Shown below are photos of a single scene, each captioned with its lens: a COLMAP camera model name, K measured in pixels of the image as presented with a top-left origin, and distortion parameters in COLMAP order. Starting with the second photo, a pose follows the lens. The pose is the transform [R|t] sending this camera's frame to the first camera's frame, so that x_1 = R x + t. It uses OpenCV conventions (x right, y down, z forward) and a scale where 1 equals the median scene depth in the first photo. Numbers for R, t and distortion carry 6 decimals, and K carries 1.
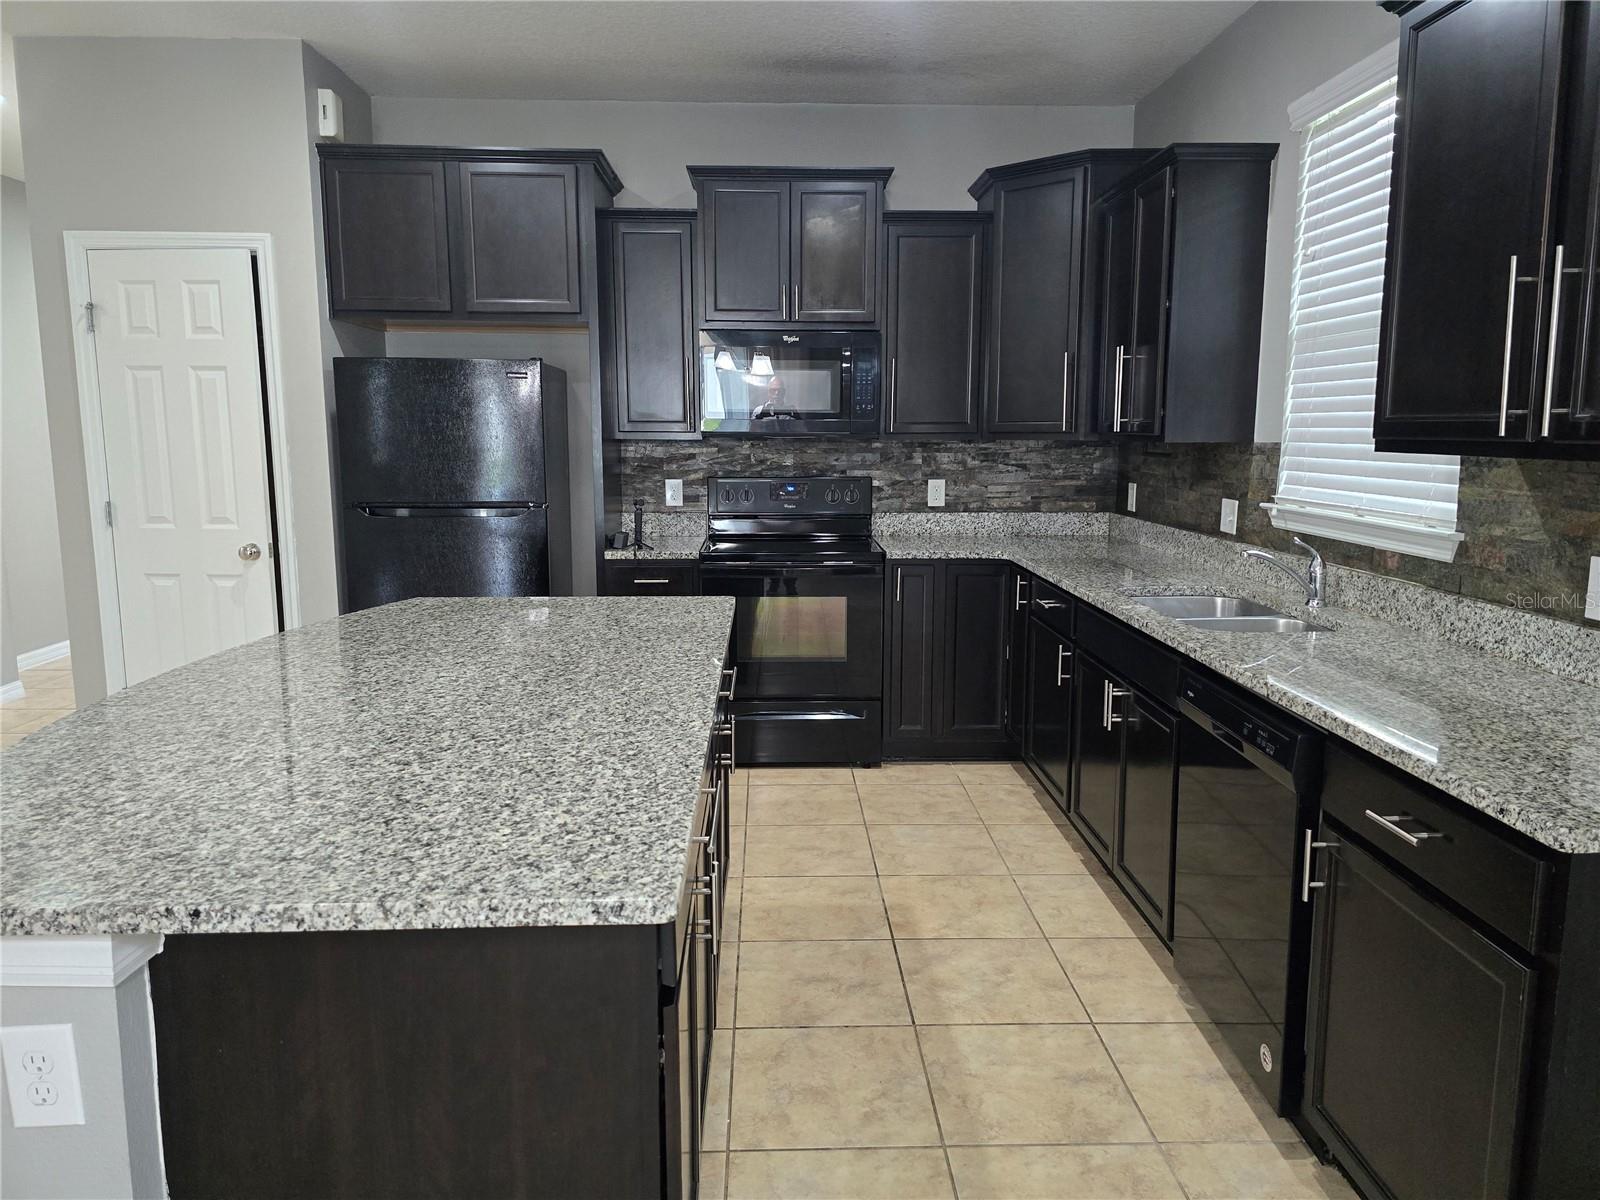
lens RADIAL K [[1059.9, 0, 804.5], [0, 1059.9, 594.8], [0, 0, 1]] dist [0.066402, -0.055727]
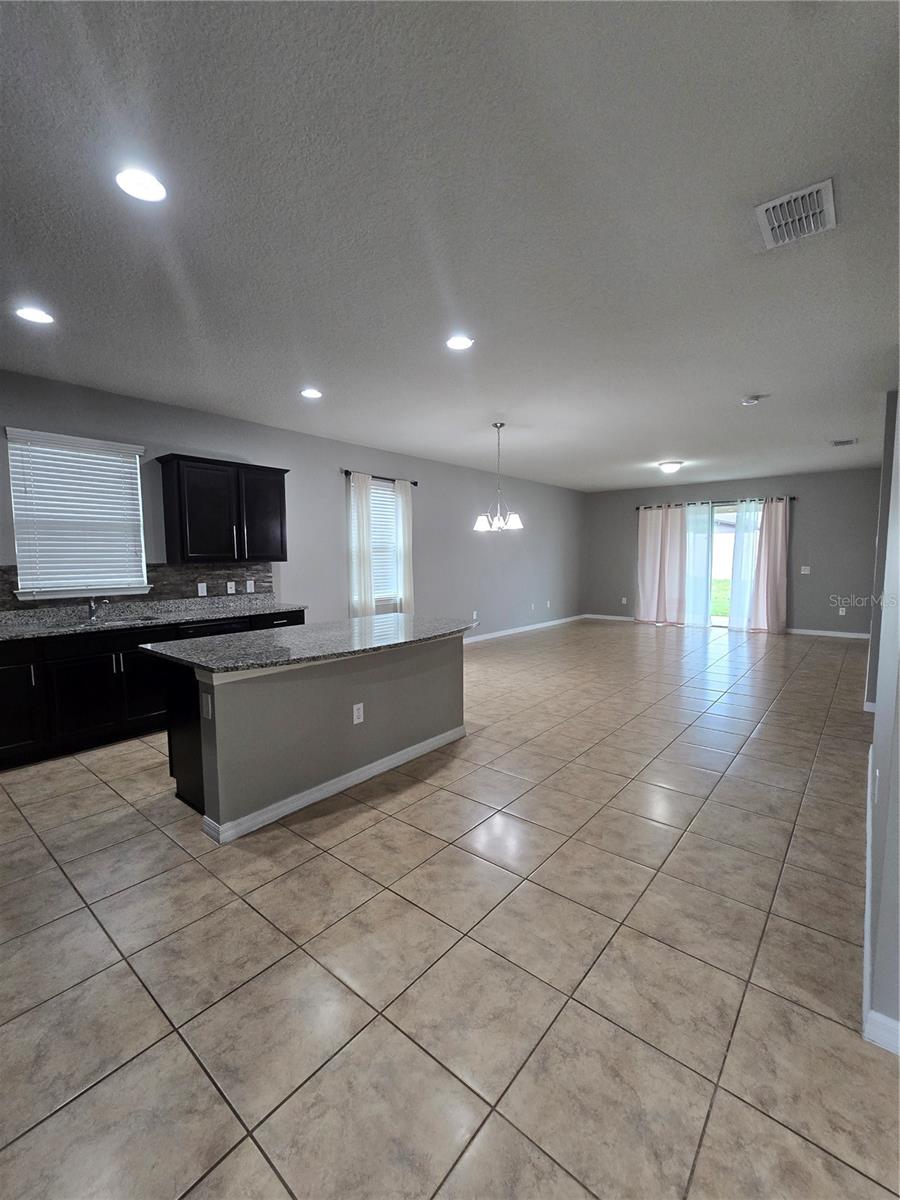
lens RADIAL K [[507.2, 0, 442.8], [0, 507.2, 602.5], [0, 0, 1]] dist [0.001173, 0.000061]
pose [[-0.732399, -0.061430, 0.678099, -0.861065], [0.110908, 0.971857, 0.207831, -0.160300], [-0.671782, 0.227422, -0.704974, 0.991769]]
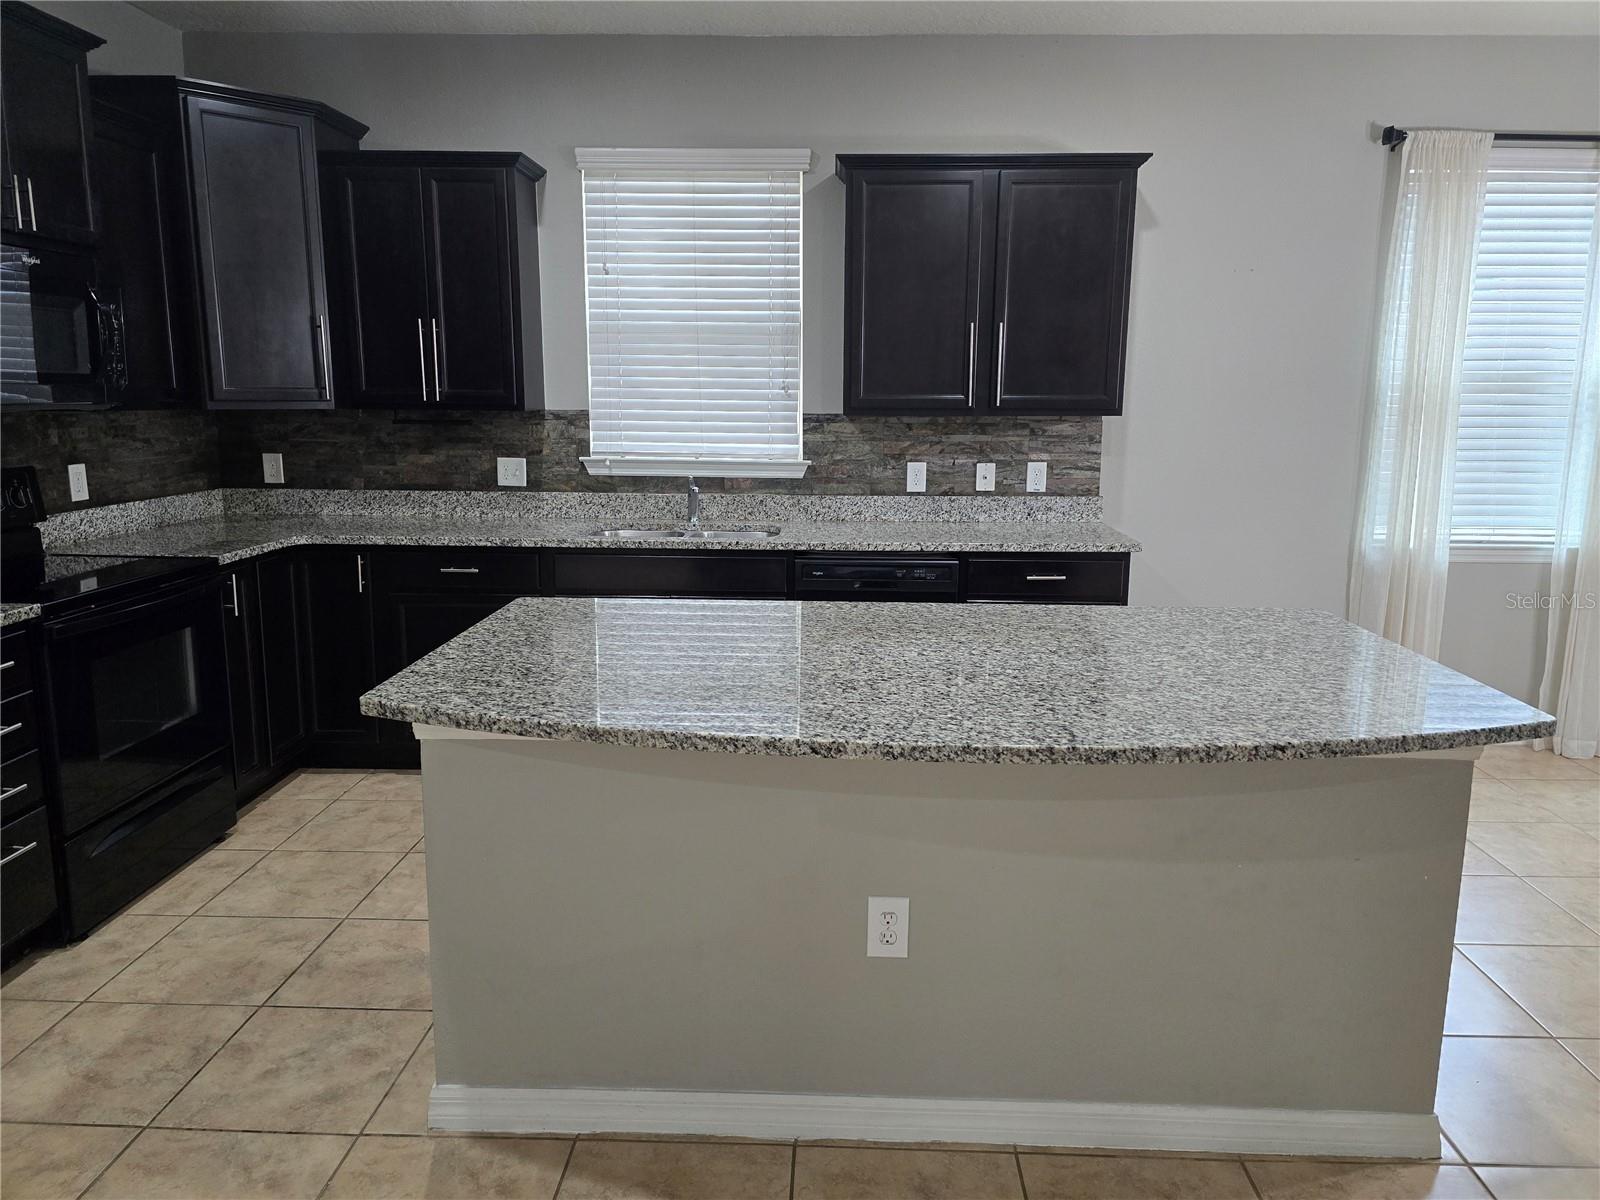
lens RADIAL K [[1059.9, 0, 811.3], [0, 1059.9, 583.7], [0, 0, 1]] dist [0.066402, -0.055727]
pose [[0.071544, -0.180244, 0.981017, -0.715499], [0.148853, 0.974453, 0.168182, -0.095297], [-0.986268, 0.133995, 0.096546, 0.533003]]
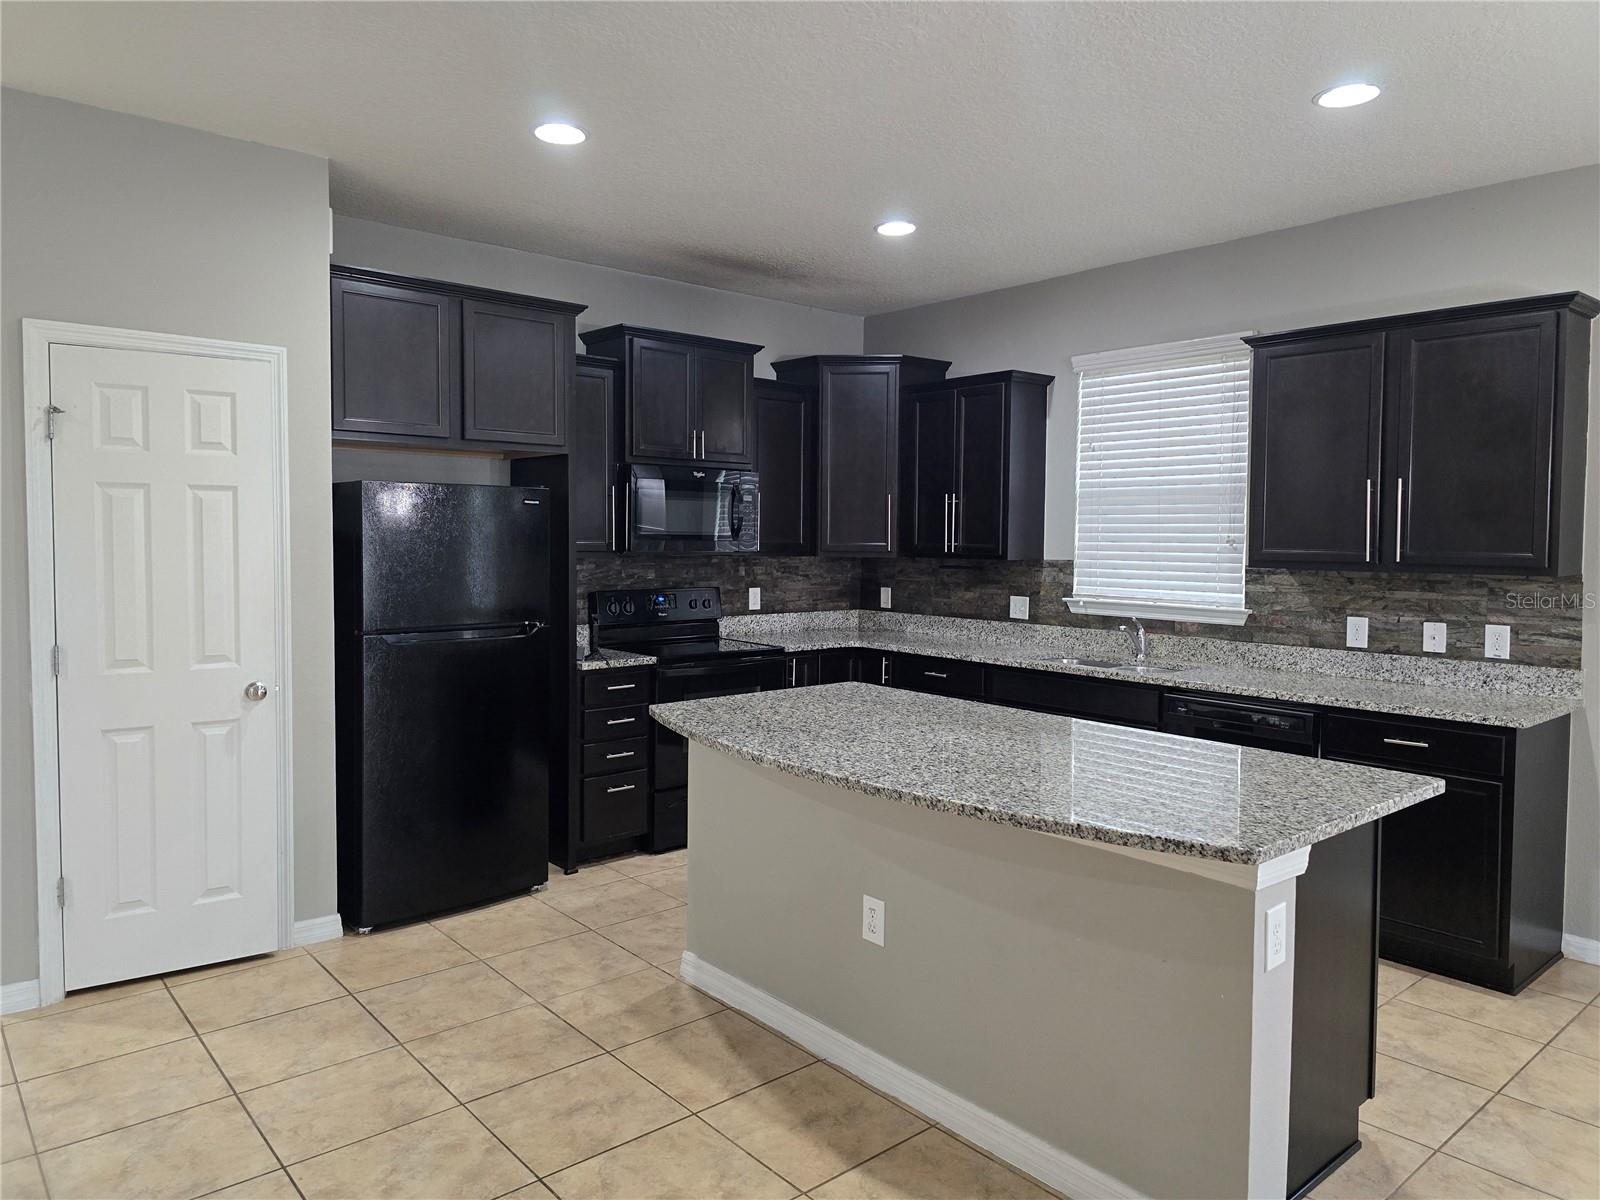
lens RADIAL K [[1059.9, 0, 809.2], [0, 1059.9, 587.7], [0, 0, 1]] dist [0.066402, -0.055727]
pose [[0.778720, -0.026949, 0.626792, -0.721496], [0.090852, 0.993390, -0.070162, -0.021327], [-0.620758, 0.111582, 0.776021, 0.015752]]
